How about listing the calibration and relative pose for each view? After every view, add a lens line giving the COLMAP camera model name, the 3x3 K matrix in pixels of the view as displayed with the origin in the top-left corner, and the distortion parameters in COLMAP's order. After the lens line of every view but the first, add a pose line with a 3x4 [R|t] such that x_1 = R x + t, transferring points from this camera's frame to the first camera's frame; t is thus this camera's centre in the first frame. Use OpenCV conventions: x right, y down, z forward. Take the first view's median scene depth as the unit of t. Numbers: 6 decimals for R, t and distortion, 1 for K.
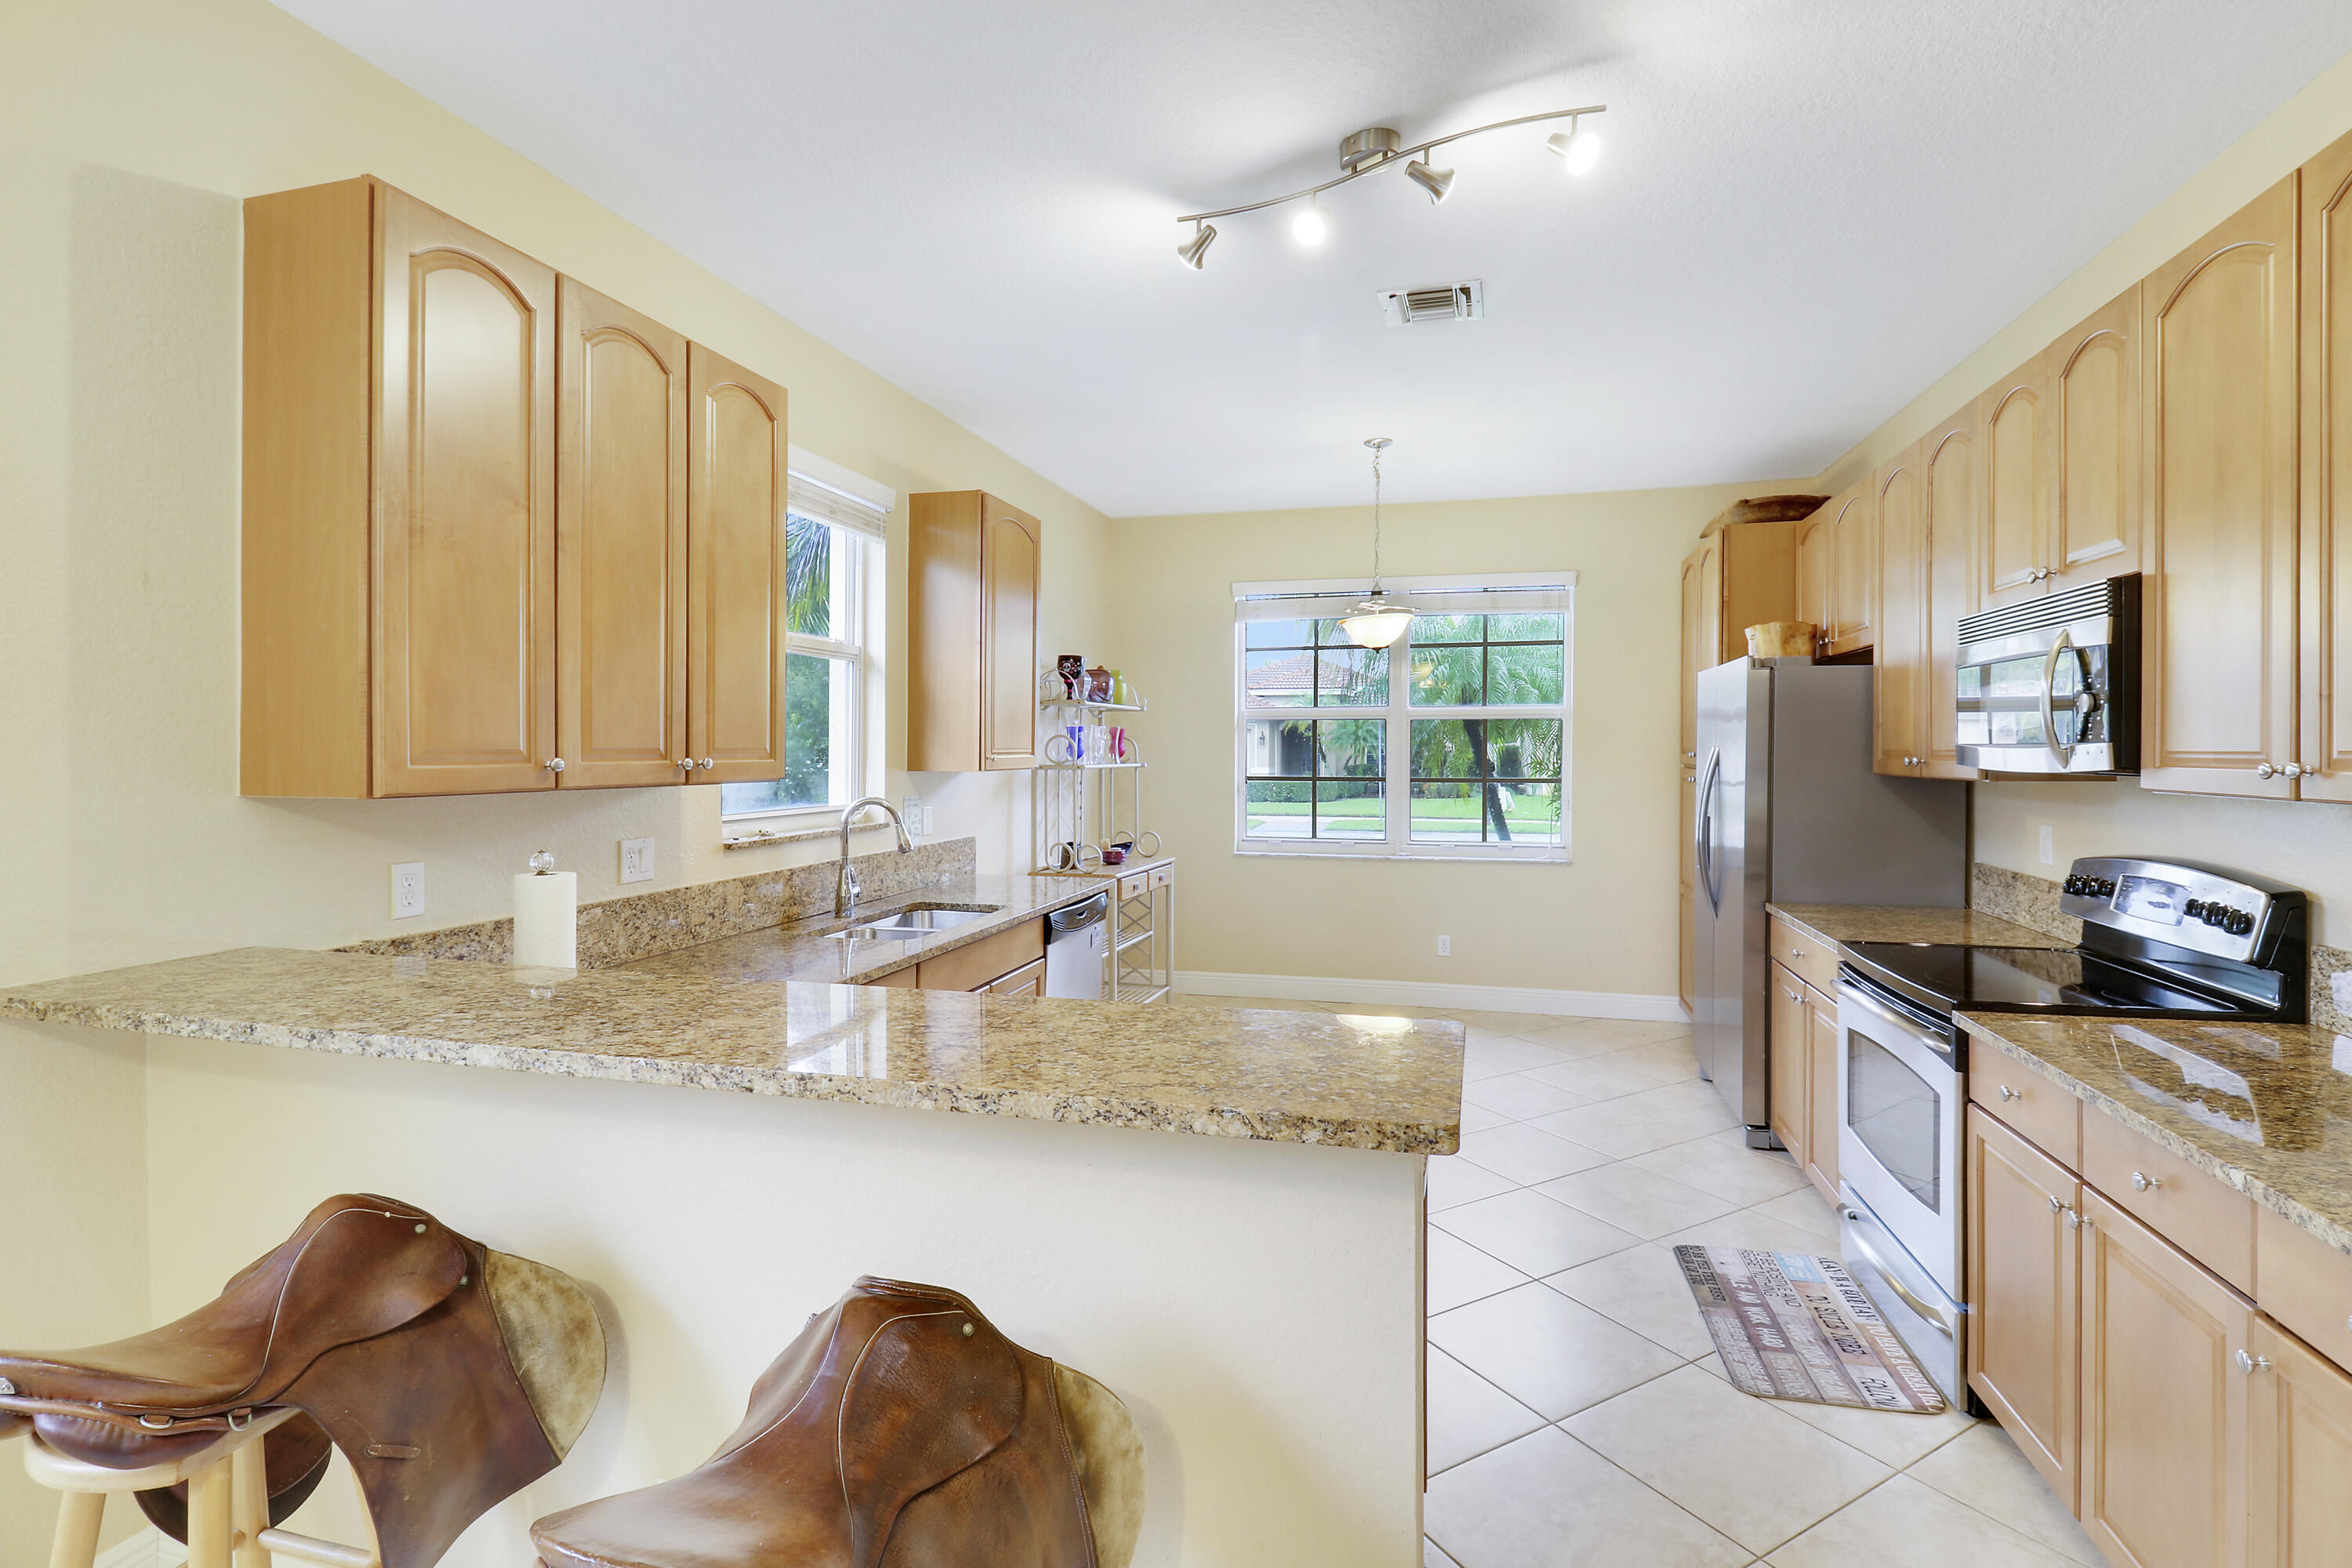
lens RADIAL K [[1090.8, 0, 1171.4], [0, 1090.8, 757.7], [0, 0, 1]] dist [0.001091, -0.013341]
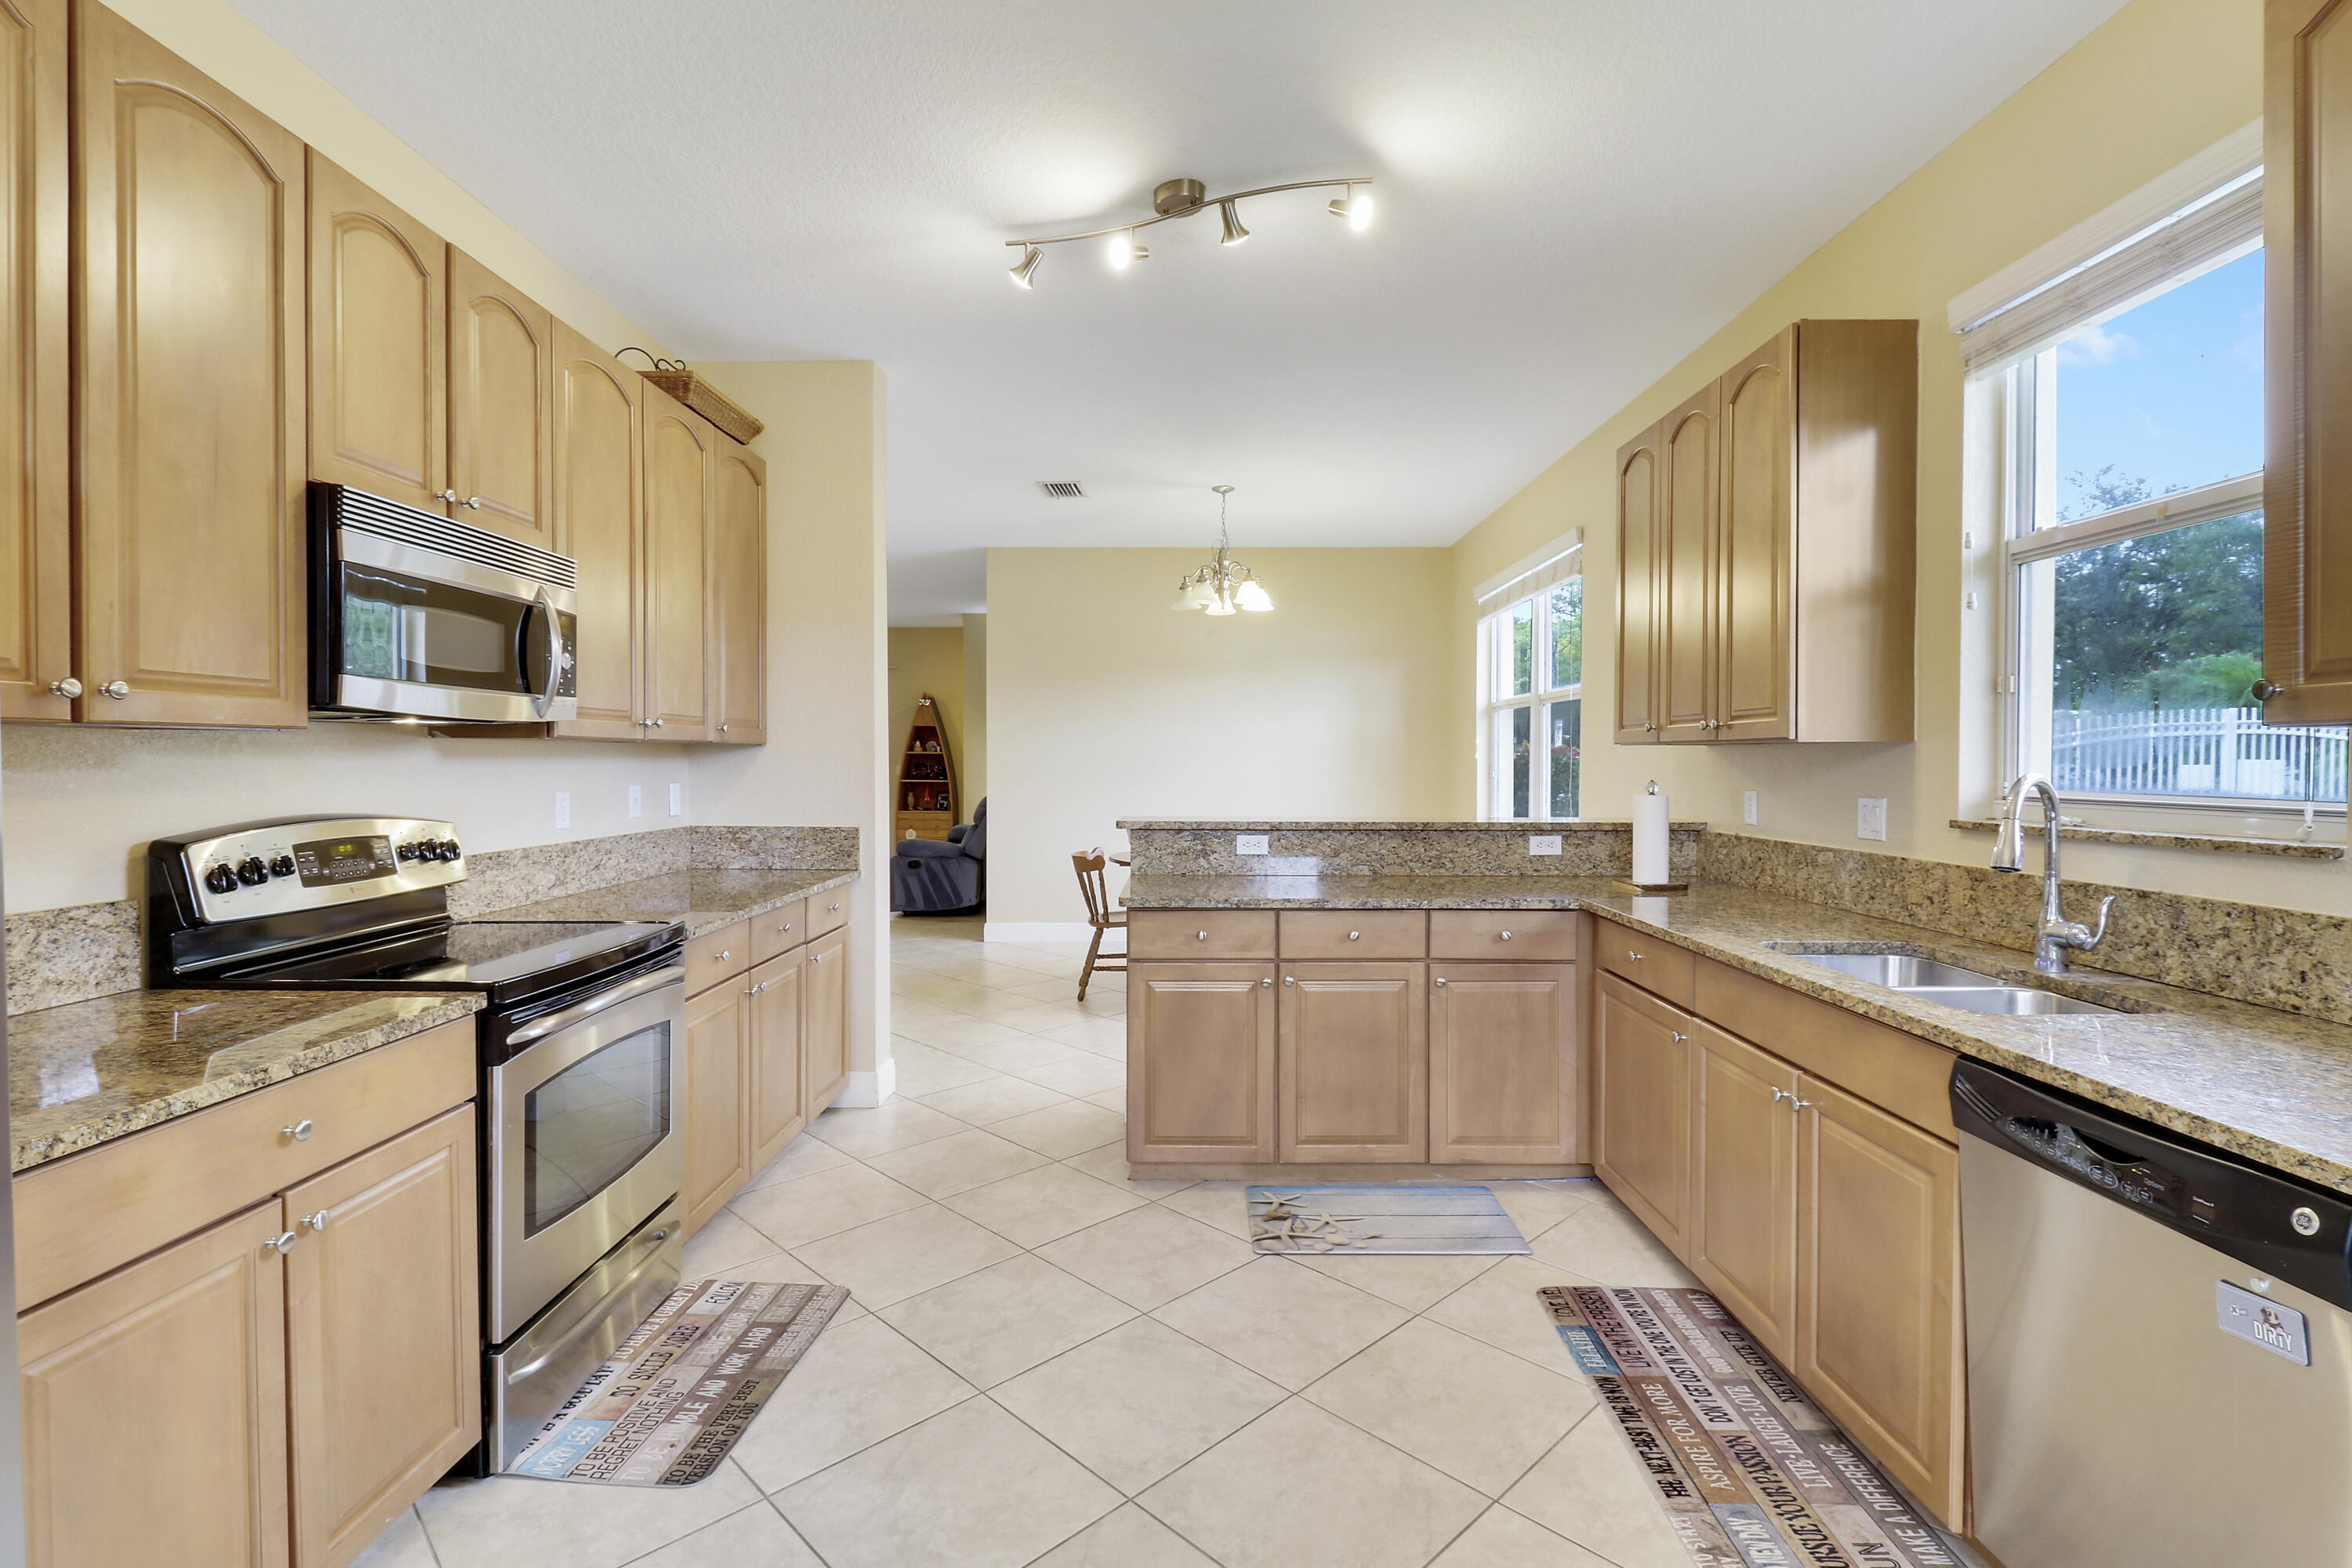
lens RADIAL K [[1112.5, 0, 1174.1], [0, 1112.5, 775.3], [0, 0, 1]] dist [0.012985, -0.020433]
pose [[-0.968093, 0.001393, -0.250586, 0.363231], [-0.004658, 0.999712, 0.023554, 0.026691], [0.250546, 0.023969, -0.967808, 1.620729]]
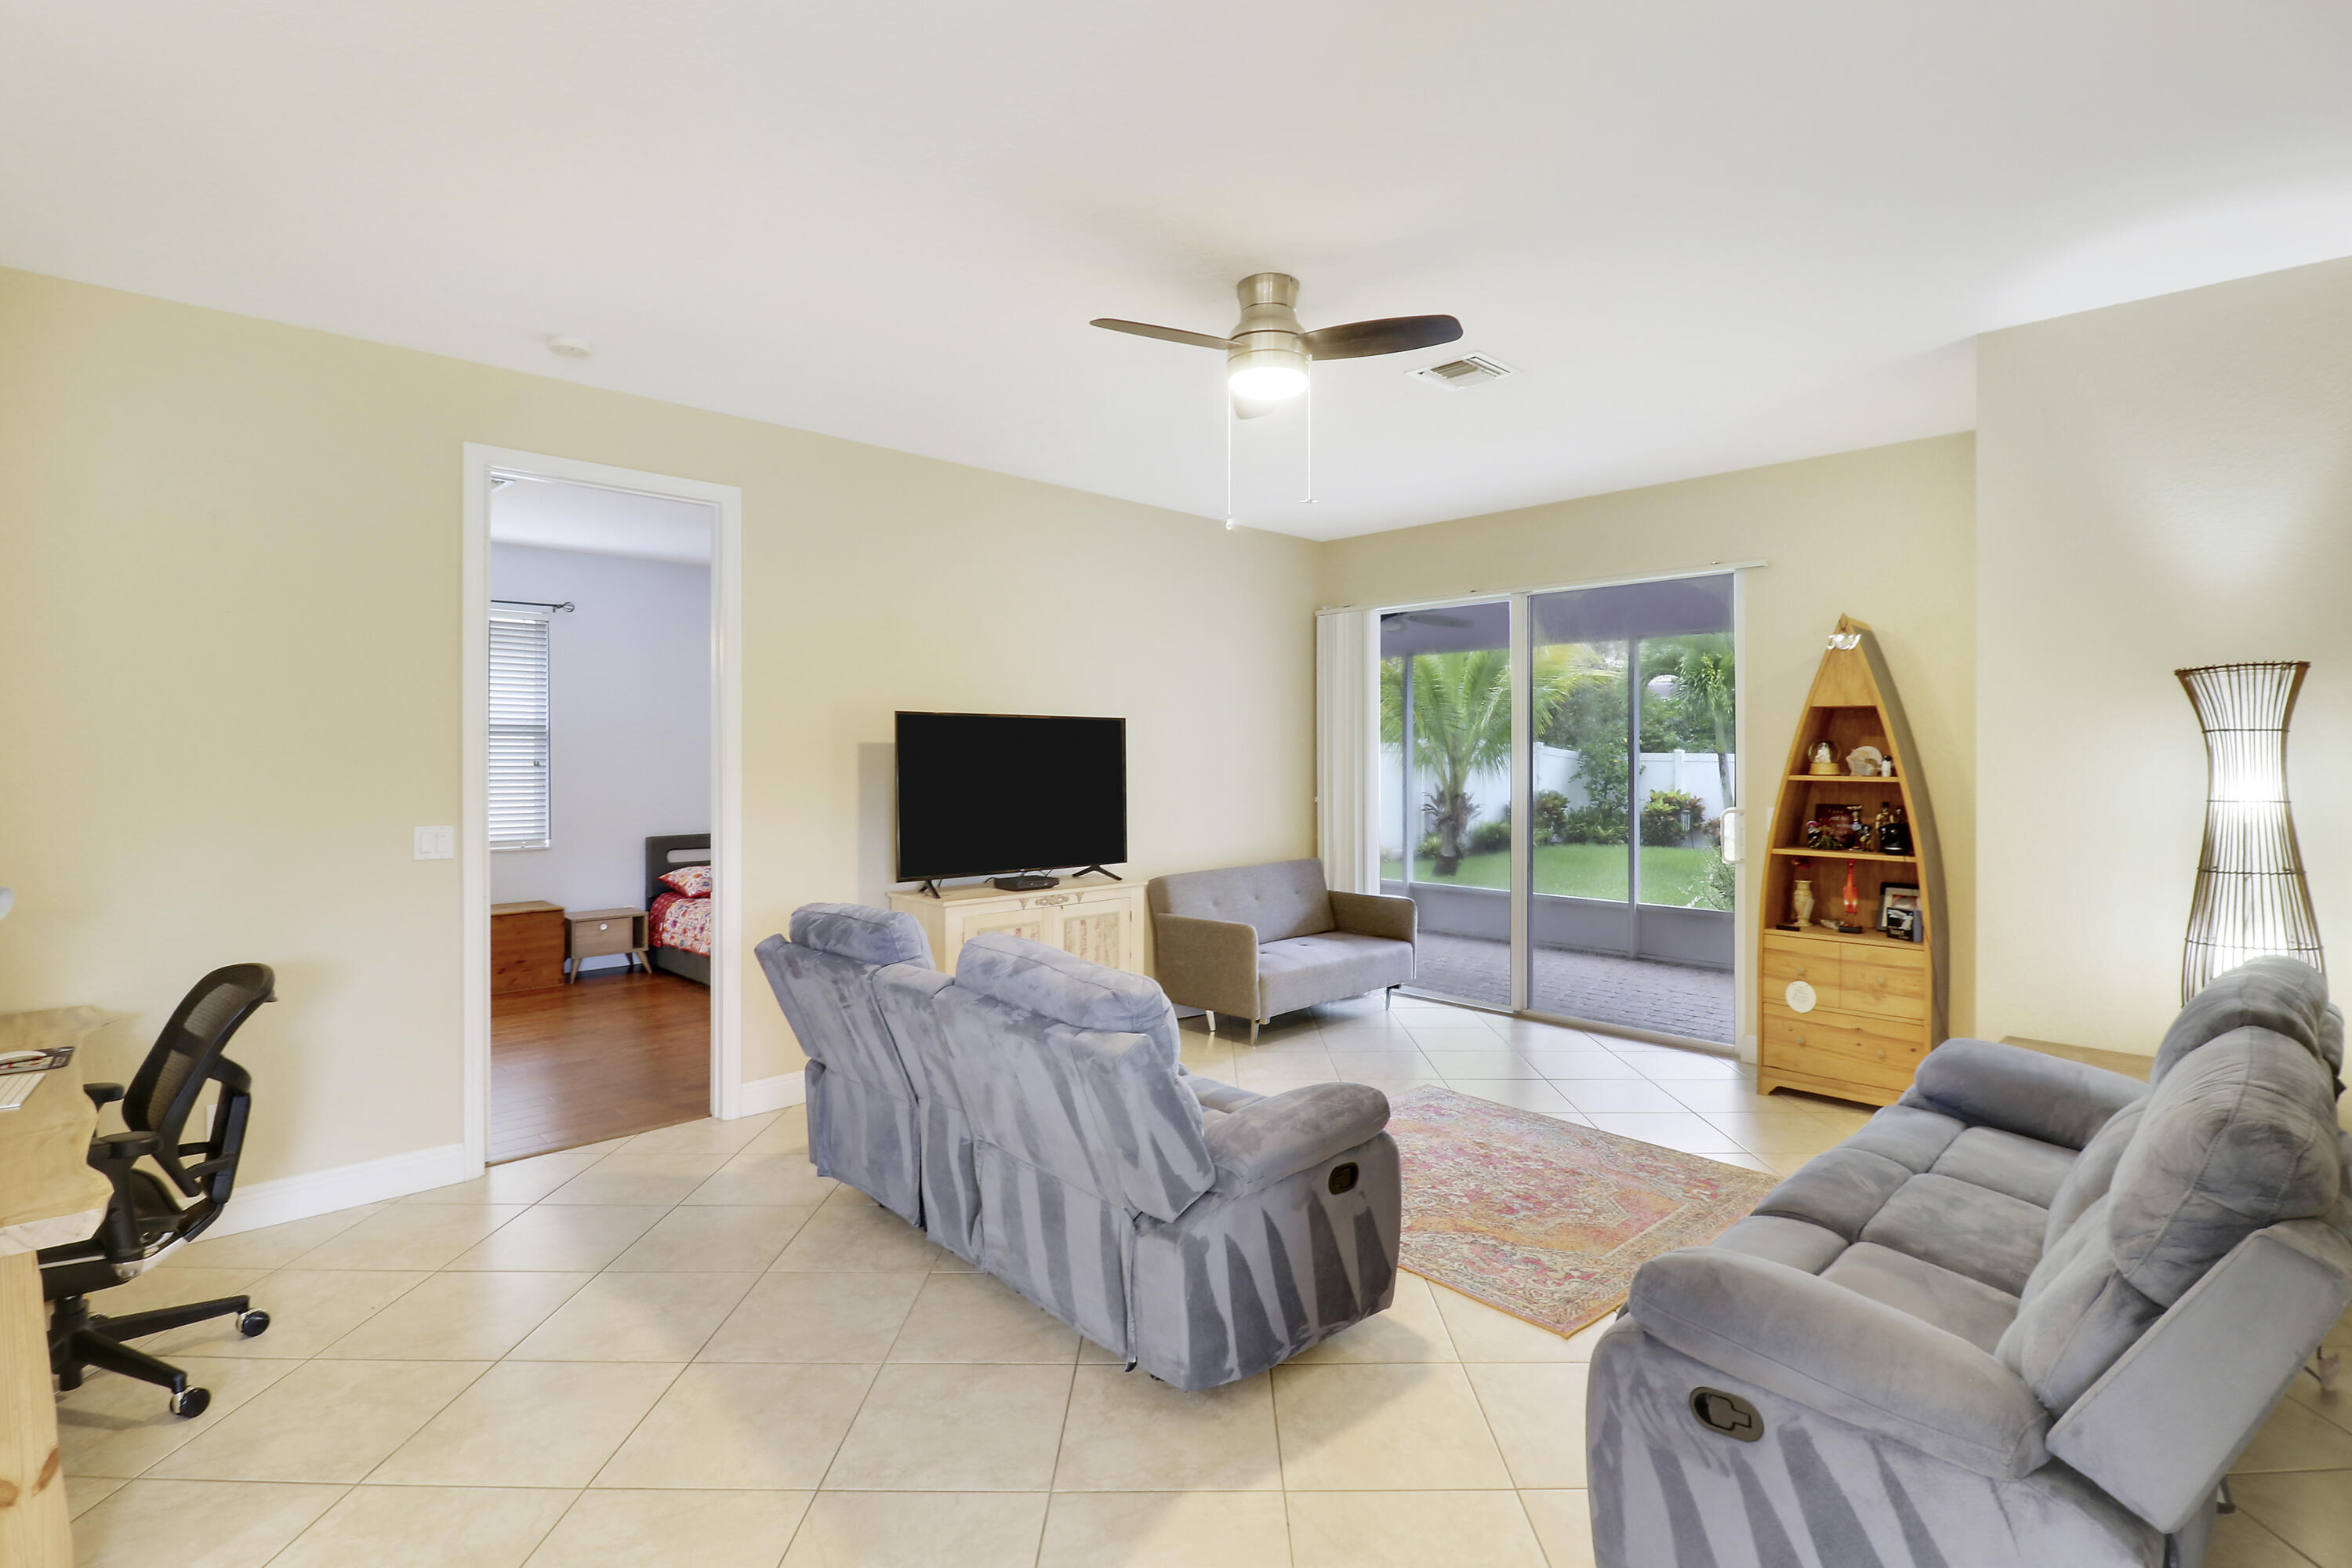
lens RADIAL K [[1105.0, 0, 1214.4], [0, 1105.0, 752.2], [0, 0, 1]] dist [0.003853, -0.013331]
pose [[-0.876572, 0.000168, 0.481270, 0.260483], [0.001687, 0.999995, 0.002724, 0.005261], [-0.481267, 0.003200, -0.876568, -0.649982]]
